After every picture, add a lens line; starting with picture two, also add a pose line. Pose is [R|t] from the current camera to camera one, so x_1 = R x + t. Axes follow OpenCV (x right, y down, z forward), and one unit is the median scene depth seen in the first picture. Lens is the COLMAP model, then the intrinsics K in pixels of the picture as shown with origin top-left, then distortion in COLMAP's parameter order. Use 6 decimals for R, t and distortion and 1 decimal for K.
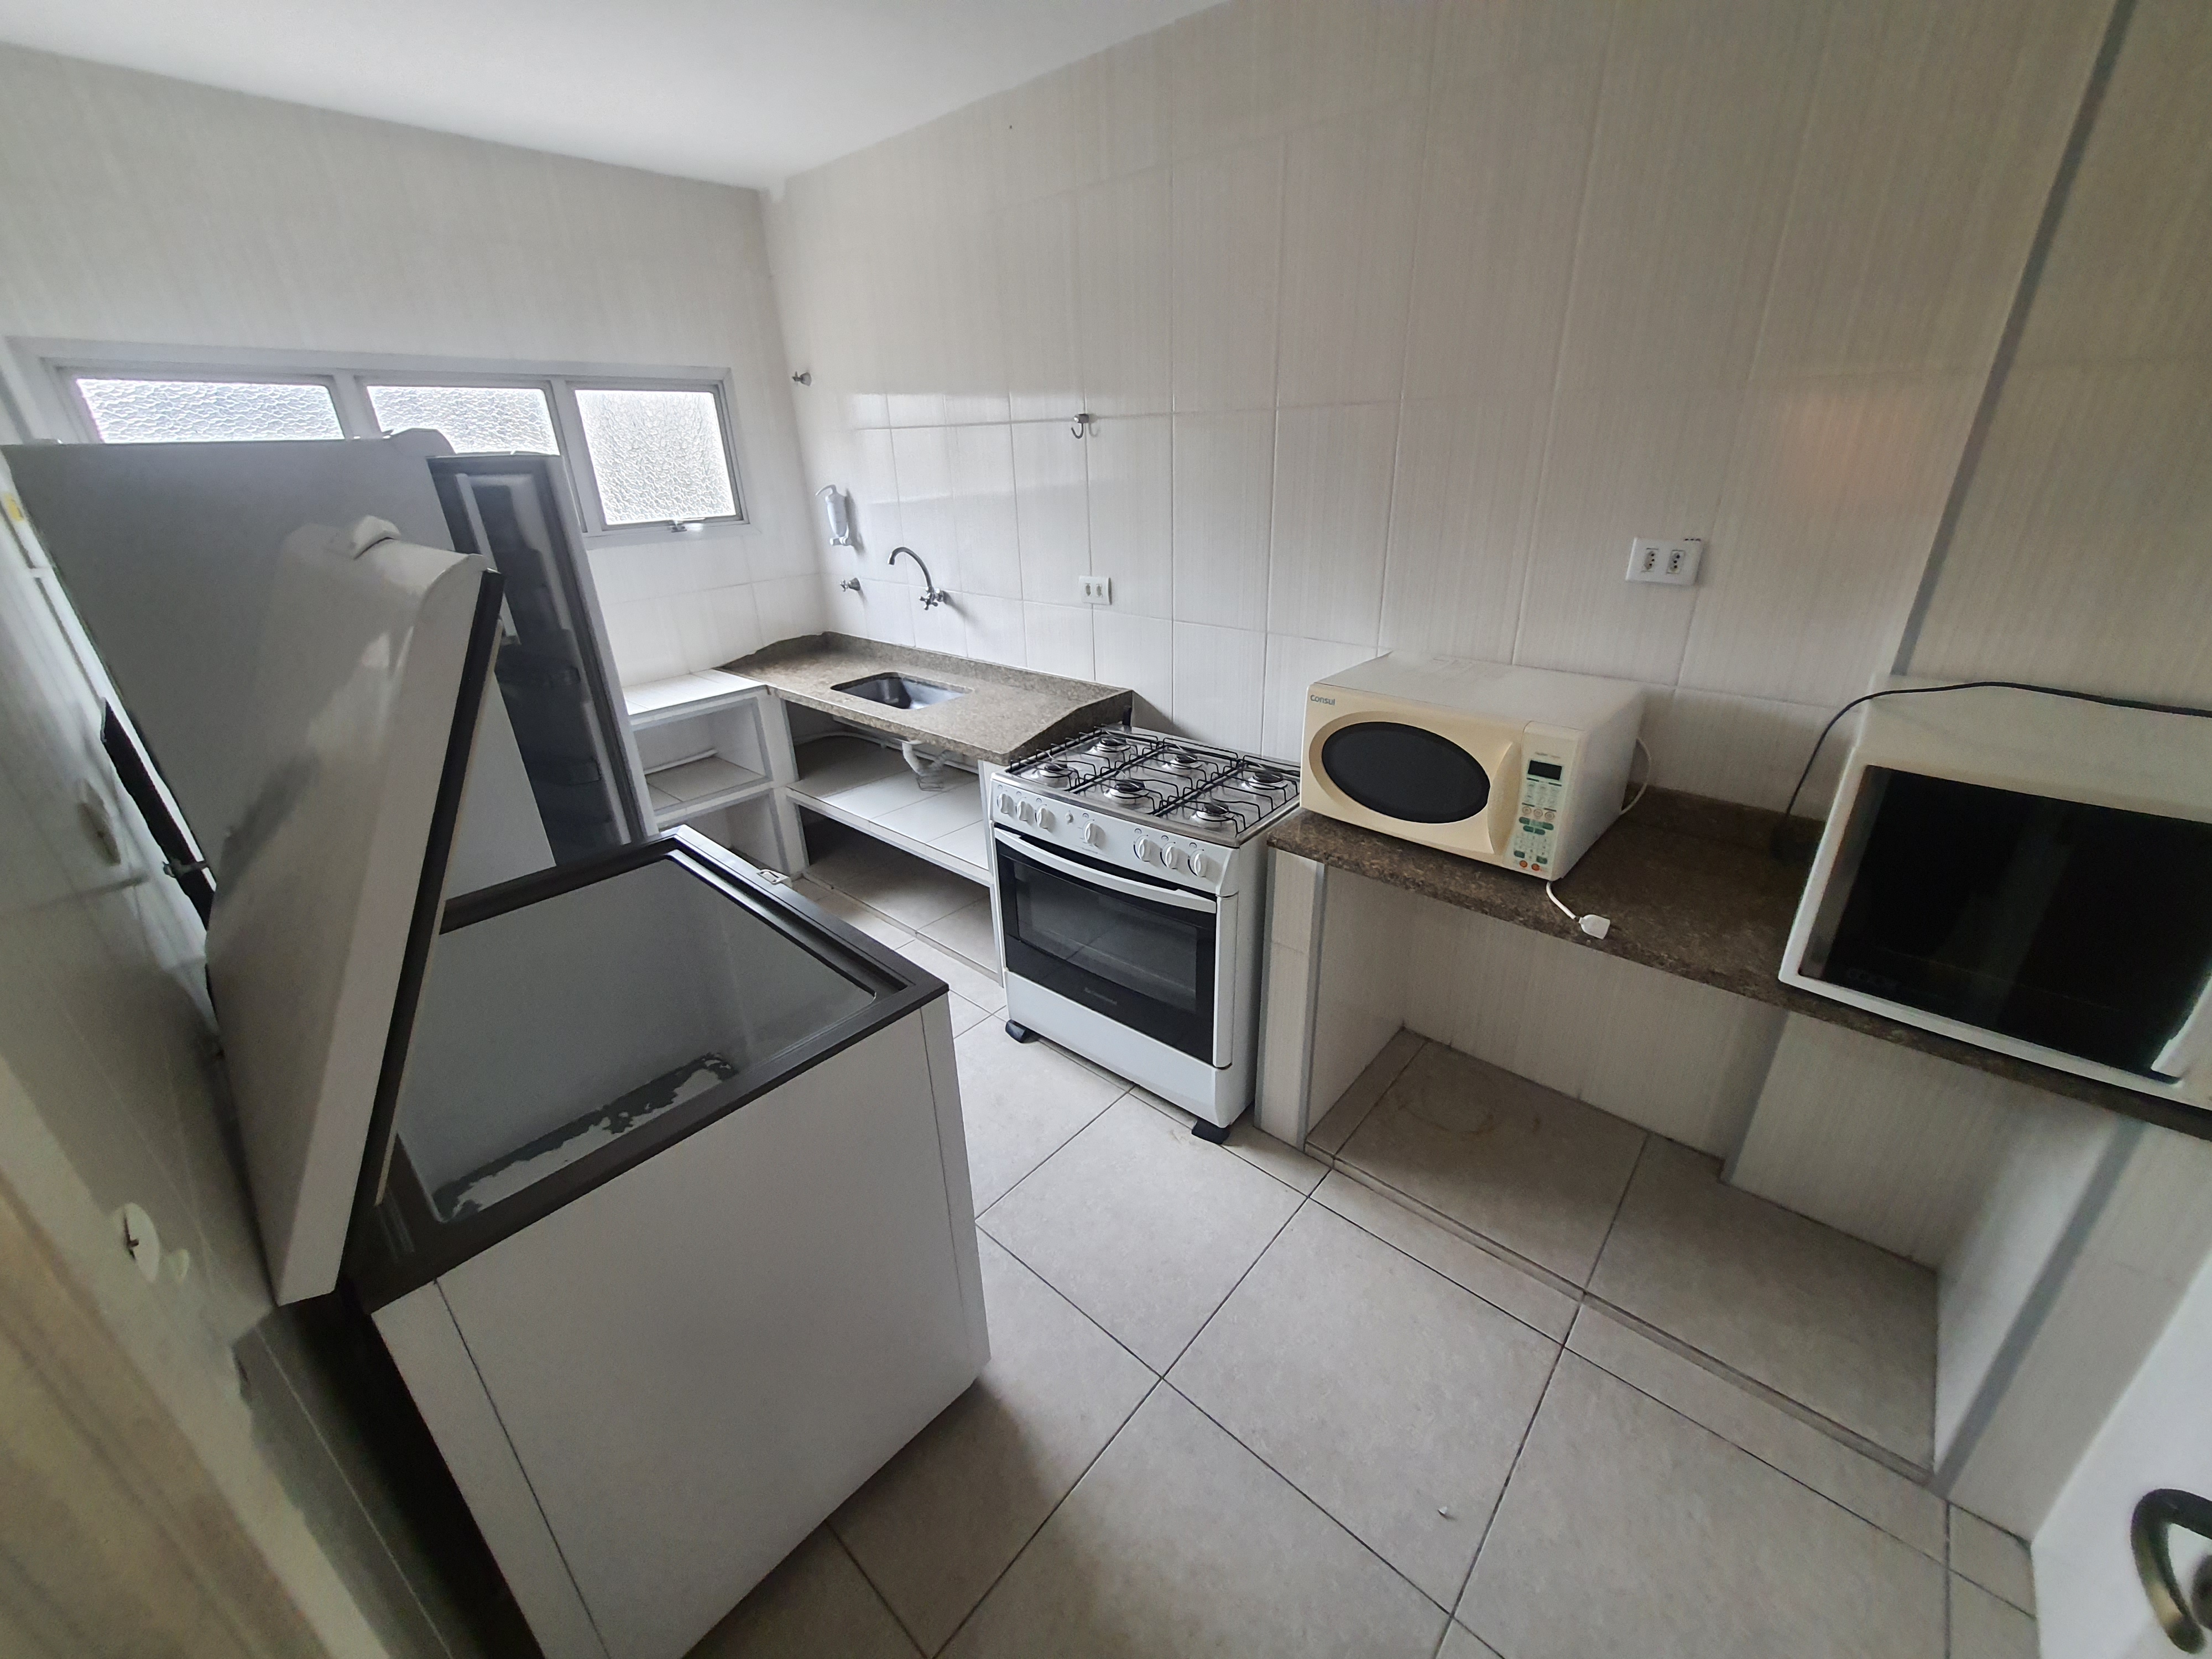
lens RADIAL K [[872.5, 0, 1108.2], [0, 872.5, 825.7], [0, 0, 1]] dist [0.001594, -0.000099]
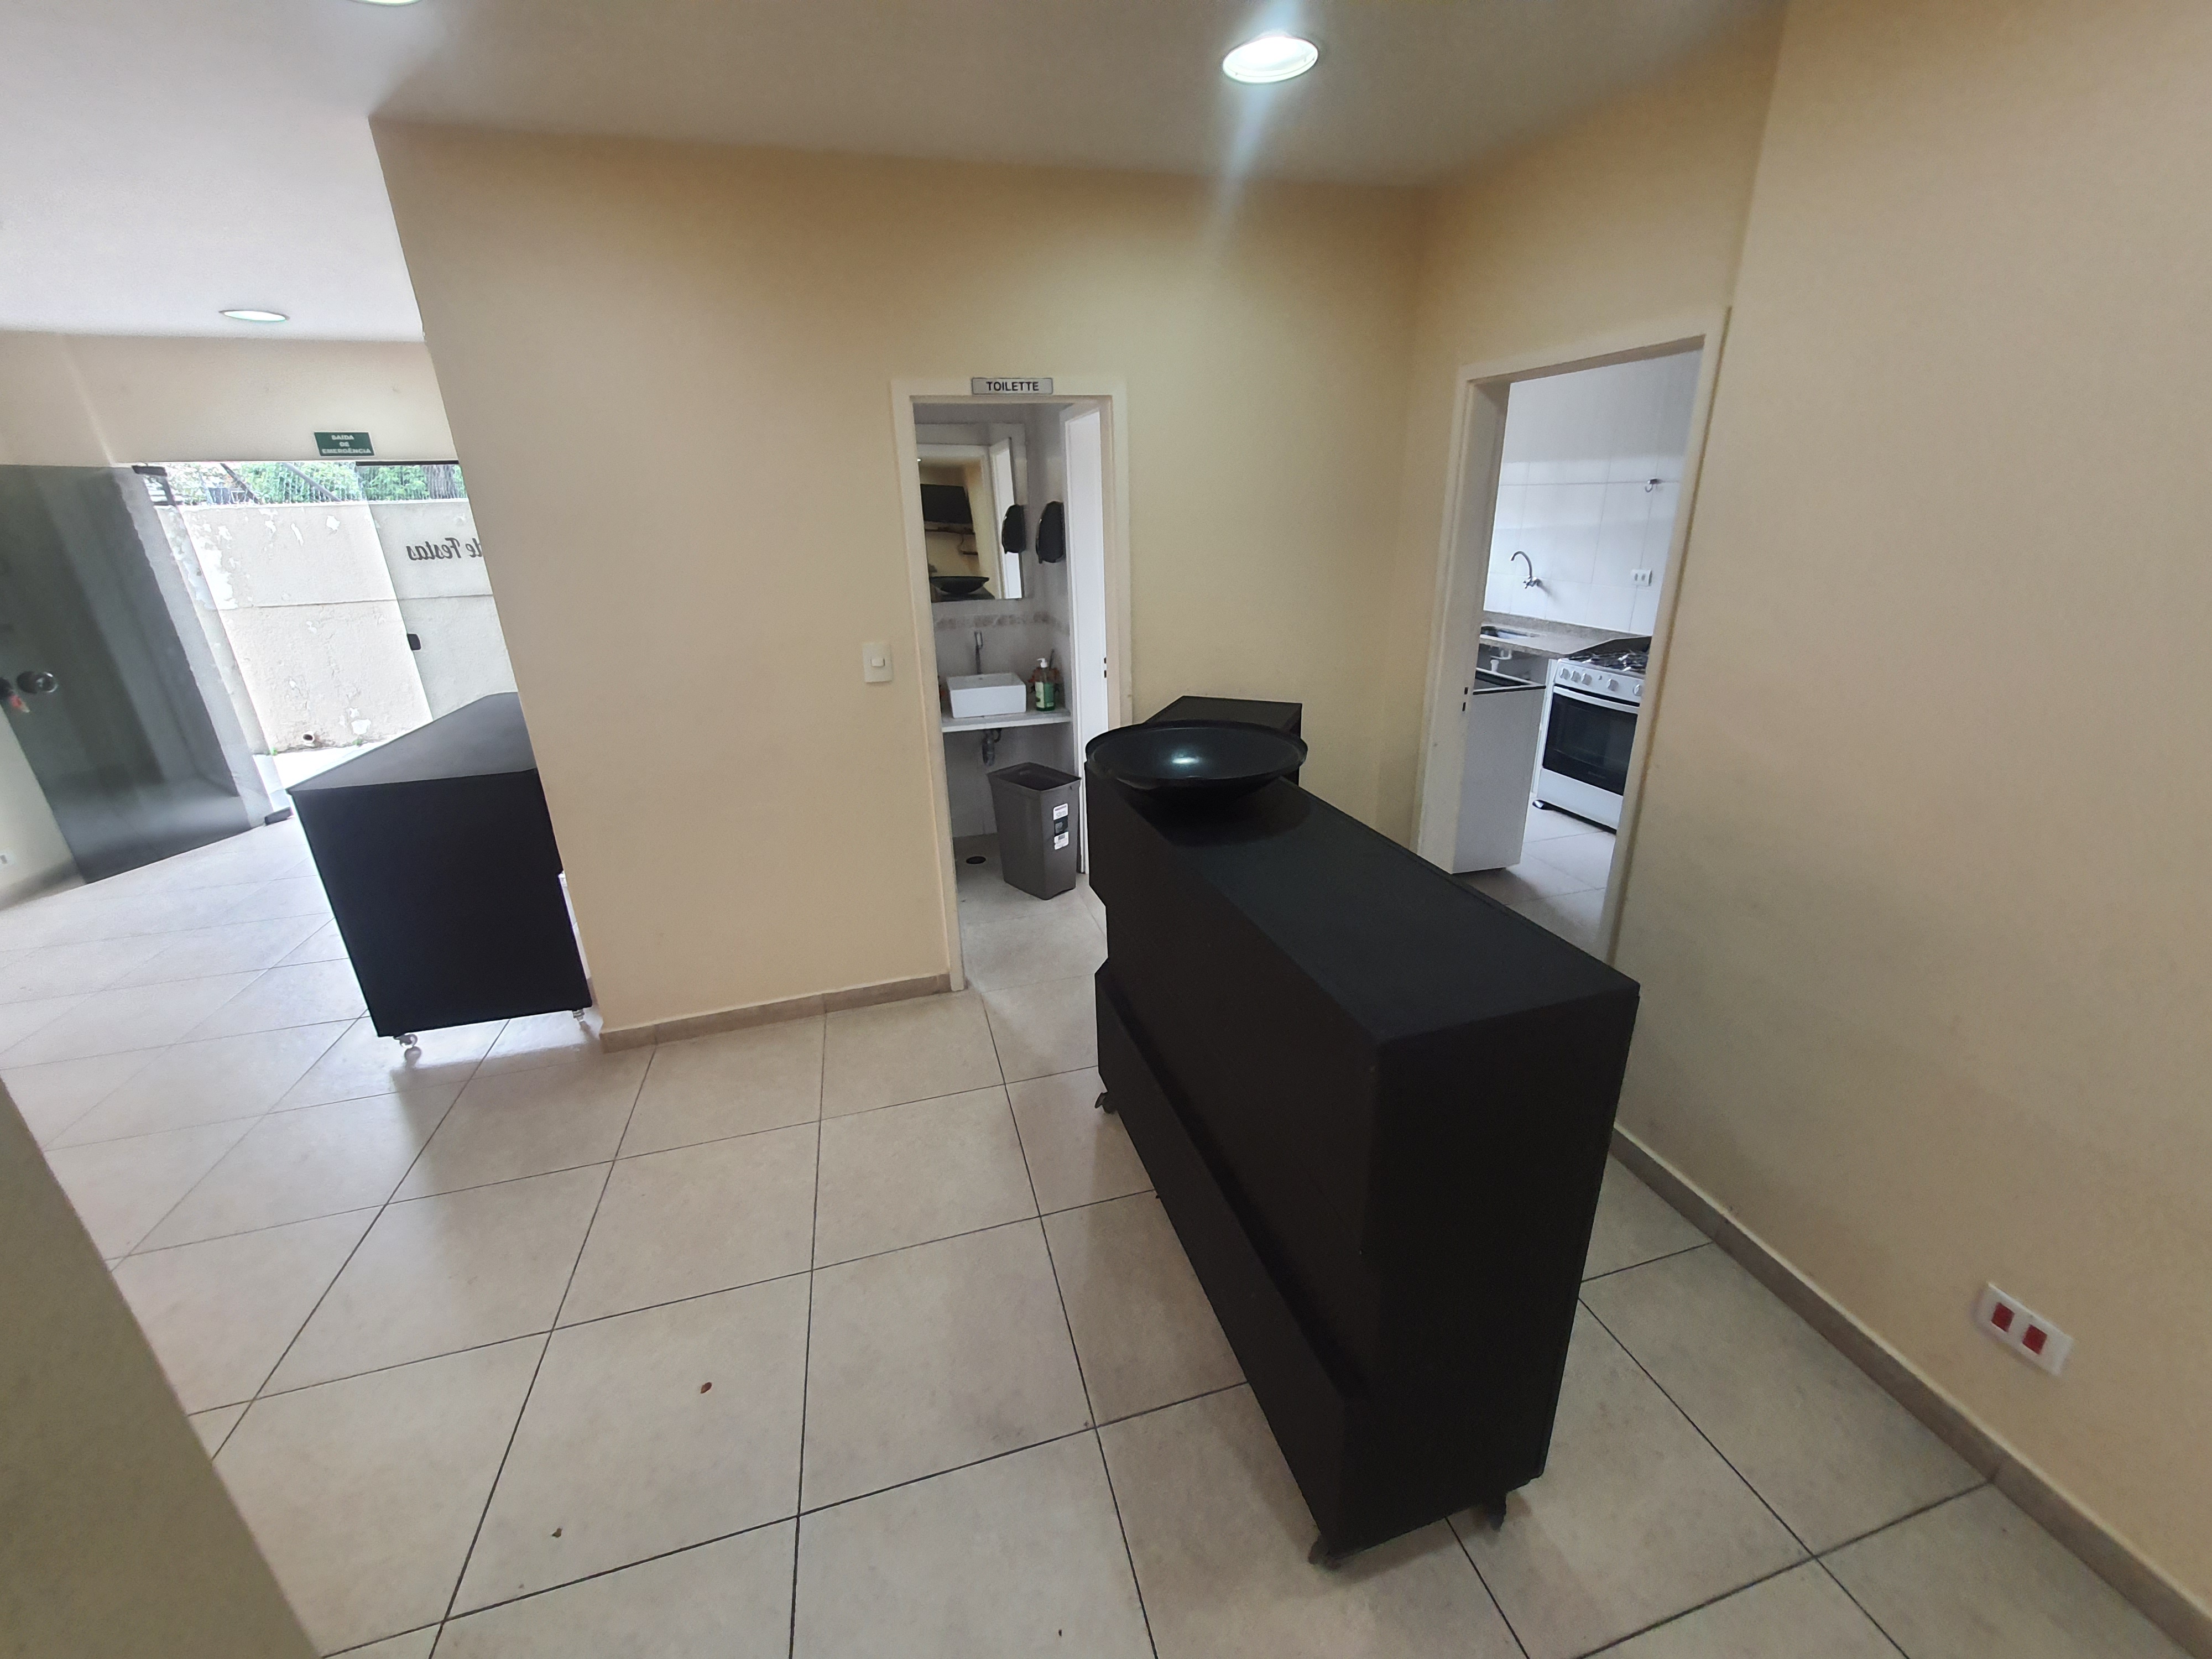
lens RADIAL K [[872.5, 0, 1106.2], [0, 872.5, 824.4], [0, 0, 1]] dist [0.001594, -0.000099]
pose [[0.843097, 0.190170, -0.503013, 0.056272], [-0.212595, 0.977053, 0.013057, 0.415701], [0.493953, 0.095930, 0.864180, -0.984072]]
